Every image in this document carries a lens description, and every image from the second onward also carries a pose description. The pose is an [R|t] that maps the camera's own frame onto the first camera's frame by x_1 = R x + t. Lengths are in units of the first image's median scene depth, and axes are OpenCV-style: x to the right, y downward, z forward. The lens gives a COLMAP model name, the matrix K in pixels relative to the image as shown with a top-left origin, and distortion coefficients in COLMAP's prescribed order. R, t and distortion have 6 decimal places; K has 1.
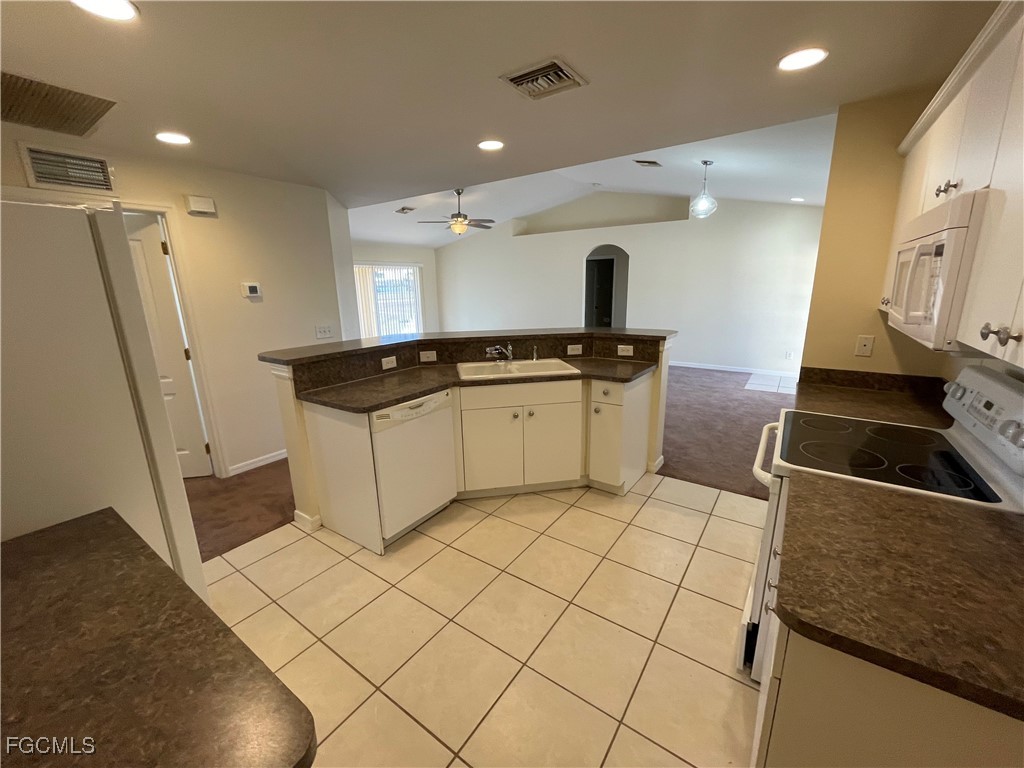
lens RADIAL K [[412.9, 0, 512.0], [0, 412.9, 384.0], [0, 0, 1]] dist [-0.001558, -0.000257]
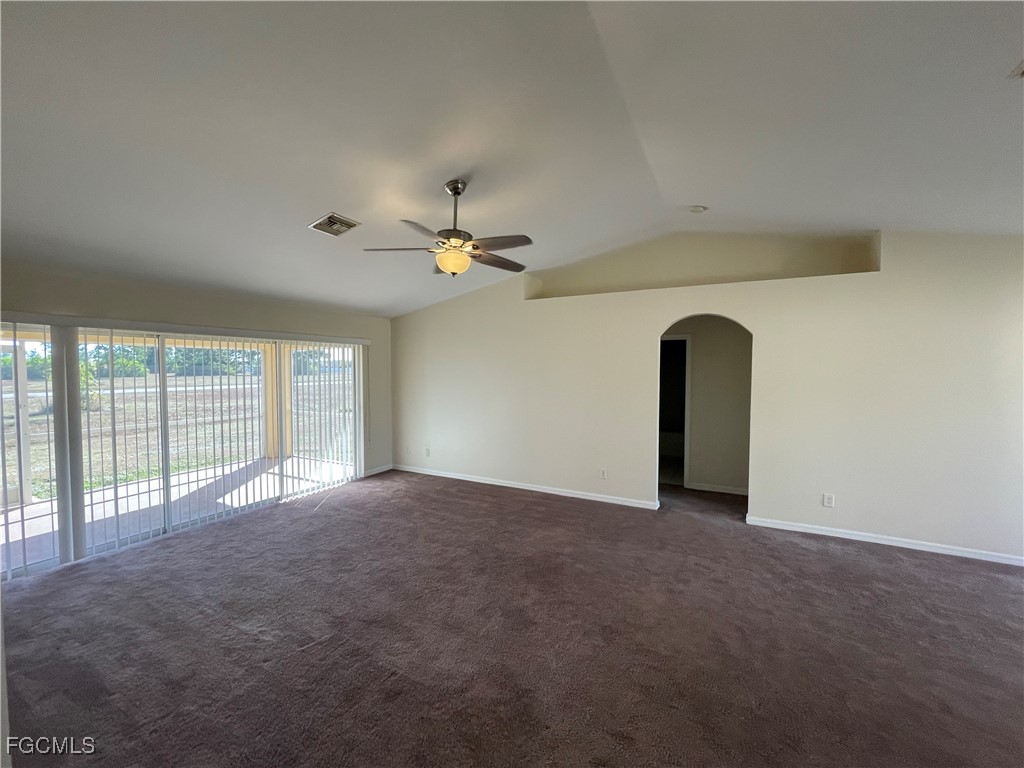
lens RADIAL K [[412.9, 0, 512.0], [0, 412.9, 384.0], [0, 0, 1]] dist [-0.001558, -0.000257]
pose [[0.992830, 0.019592, 0.117916, -0.099064], [0.003882, 0.980671, -0.195626, -0.133549], [-0.119470, 0.194681, 0.973564, 0.498115]]
